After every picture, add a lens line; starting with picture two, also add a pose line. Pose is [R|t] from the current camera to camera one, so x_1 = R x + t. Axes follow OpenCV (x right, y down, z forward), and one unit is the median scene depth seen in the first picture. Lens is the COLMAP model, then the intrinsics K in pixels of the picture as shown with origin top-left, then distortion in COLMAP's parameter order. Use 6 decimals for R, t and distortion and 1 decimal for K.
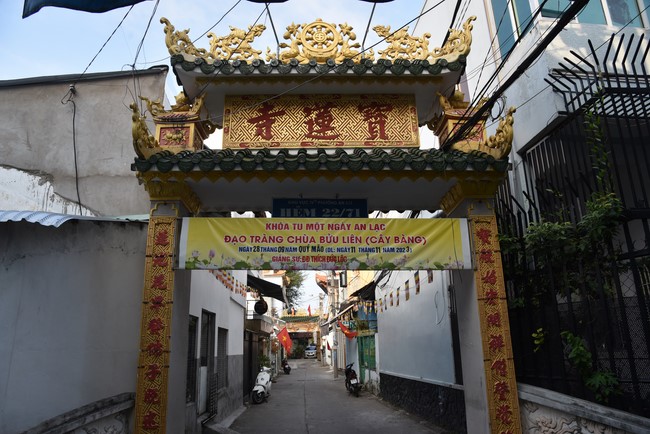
lens RADIAL K [[445.9, 0, 324.3], [0, 445.9, 219.9], [0, 0, 1]] dist [-0.117537, 0.066459]
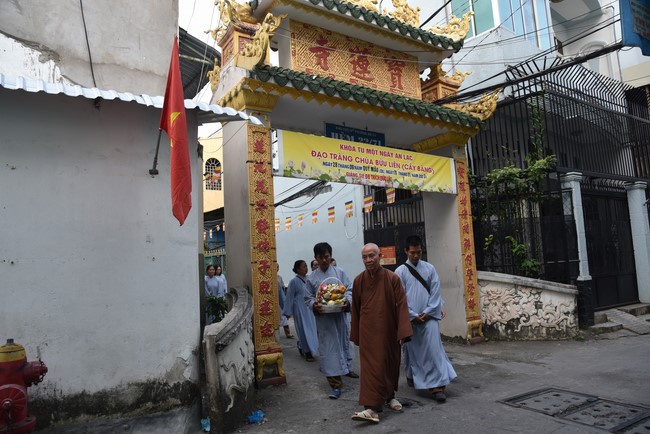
lens RADIAL K [[445.9, 0, 327.2], [0, 445.9, 218.9], [0, 0, 1]] dist [-0.117537, 0.066459]
pose [[0.850300, 0.037653, 0.524950, -0.787400], [-0.118641, 0.985477, 0.121485, 0.065304], [-0.512752, -0.165579, 0.842418, -0.026915]]
